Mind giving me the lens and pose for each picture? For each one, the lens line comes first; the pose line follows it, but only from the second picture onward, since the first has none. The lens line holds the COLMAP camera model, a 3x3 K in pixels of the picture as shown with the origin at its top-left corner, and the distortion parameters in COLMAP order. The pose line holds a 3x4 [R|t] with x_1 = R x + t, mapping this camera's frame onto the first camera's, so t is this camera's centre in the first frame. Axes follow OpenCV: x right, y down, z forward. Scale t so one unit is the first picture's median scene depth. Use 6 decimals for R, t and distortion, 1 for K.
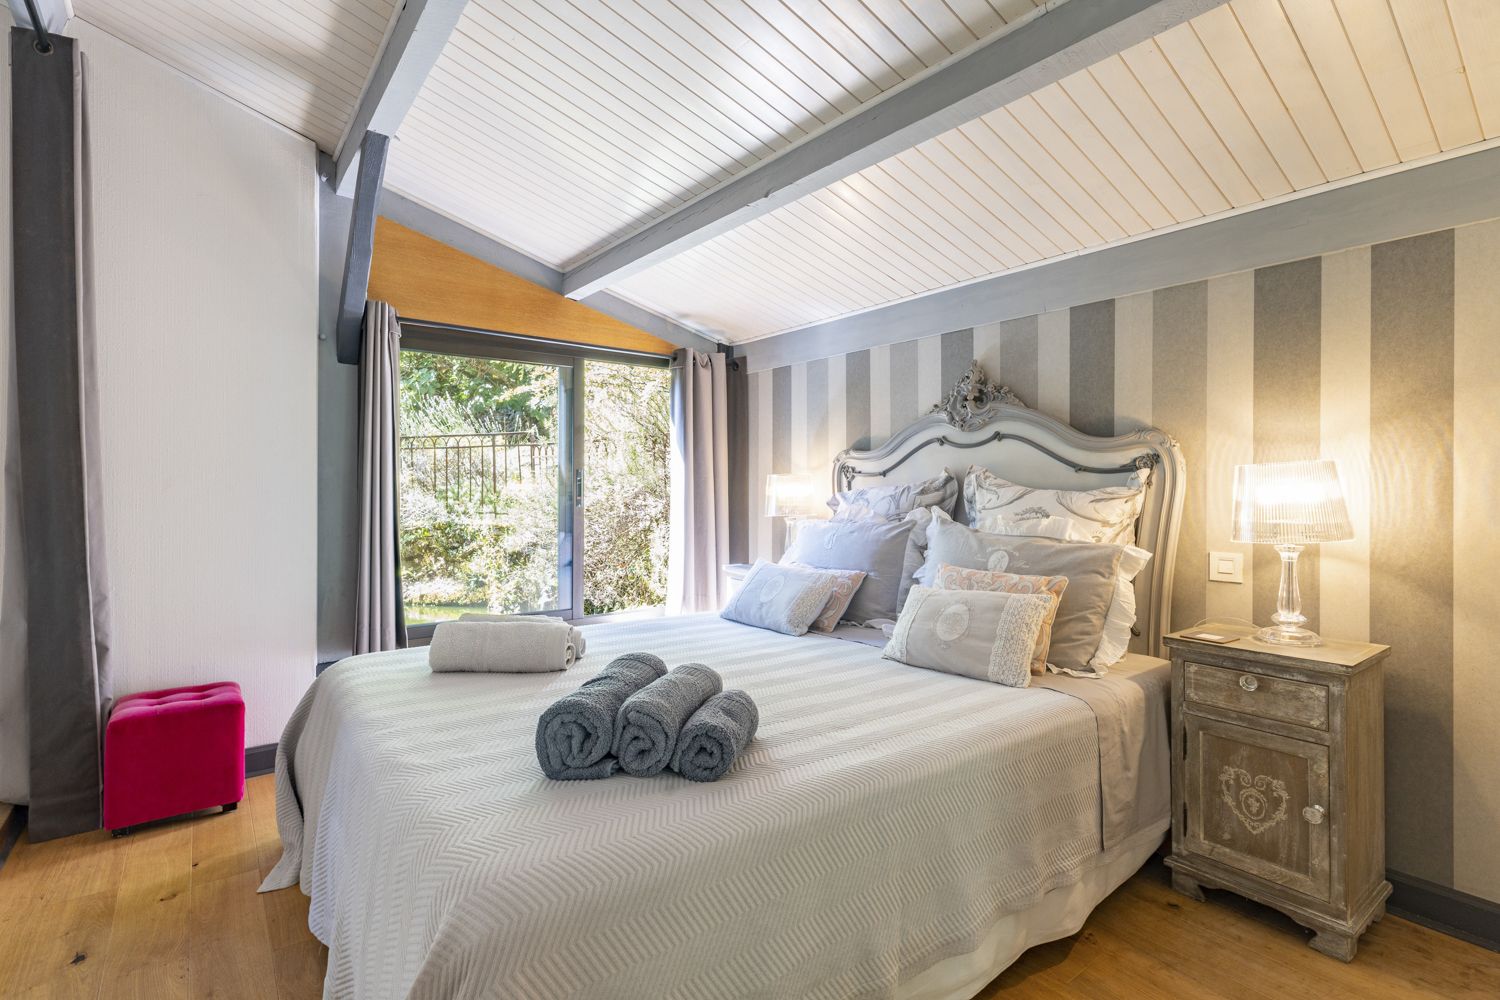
lens RADIAL K [[719.5, 0, 752.8], [0, 719.5, 489.4], [0, 0, 1]] dist [0.001817, 0.000757]
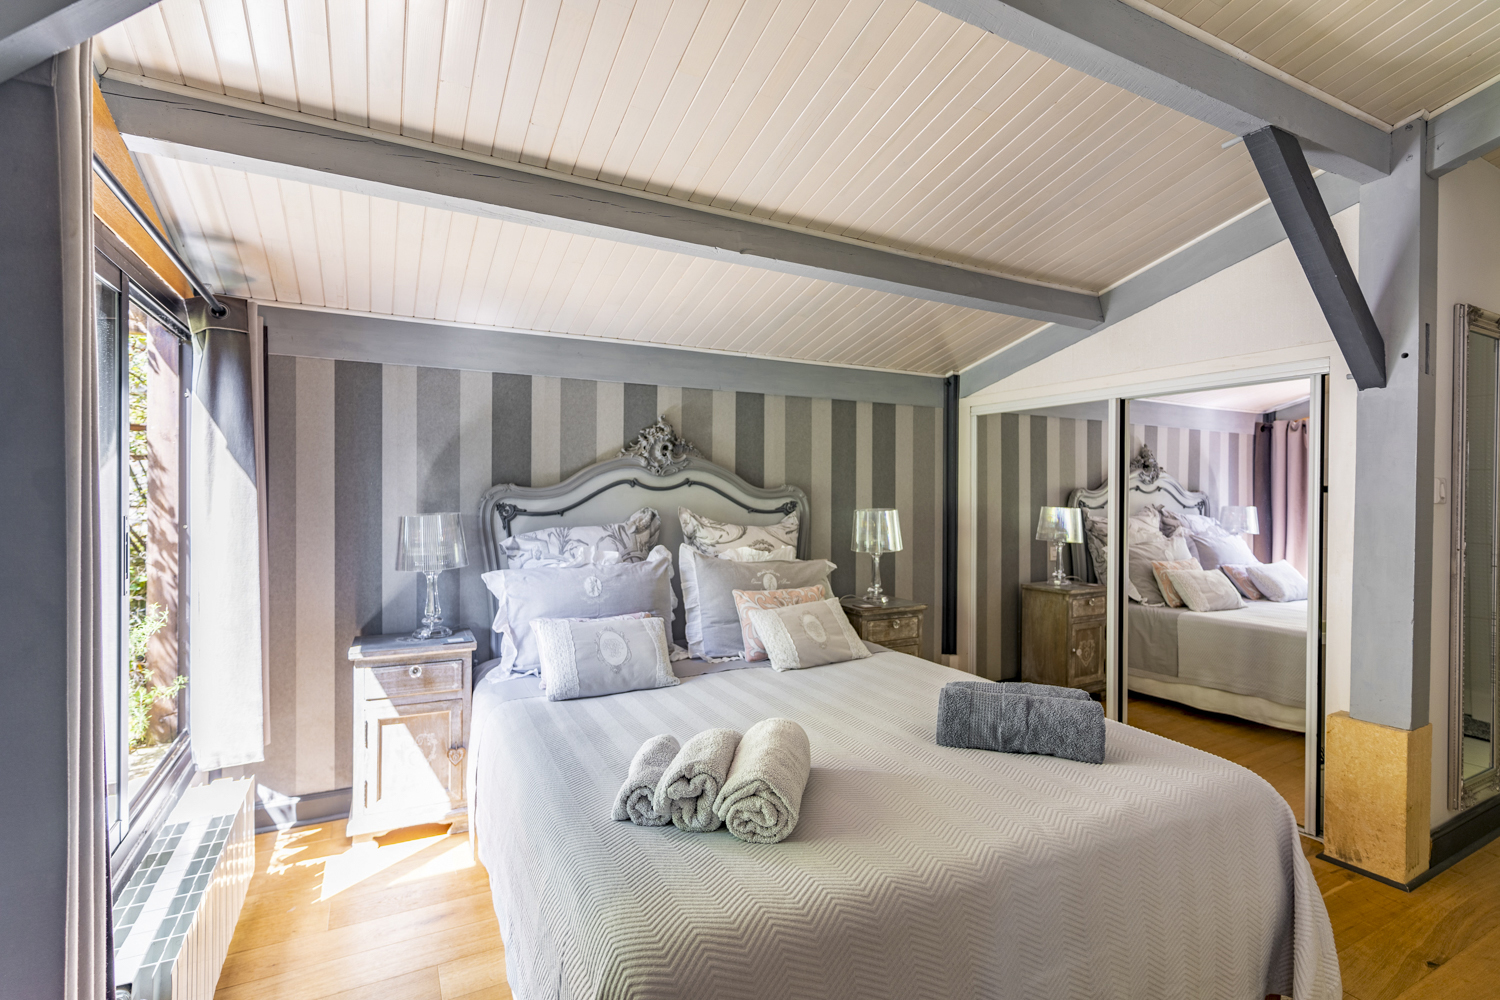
lens RADIAL K [[719.5, 0, 755.2], [0, 719.5, 501.3], [0, 0, 1]] dist [0.001817, 0.000757]
pose [[0.162592, -0.012258, 0.986617, -0.835470], [0.000861, 0.999924, 0.012282, -0.056640], [-0.986693, -0.001148, 0.162590, 0.687853]]
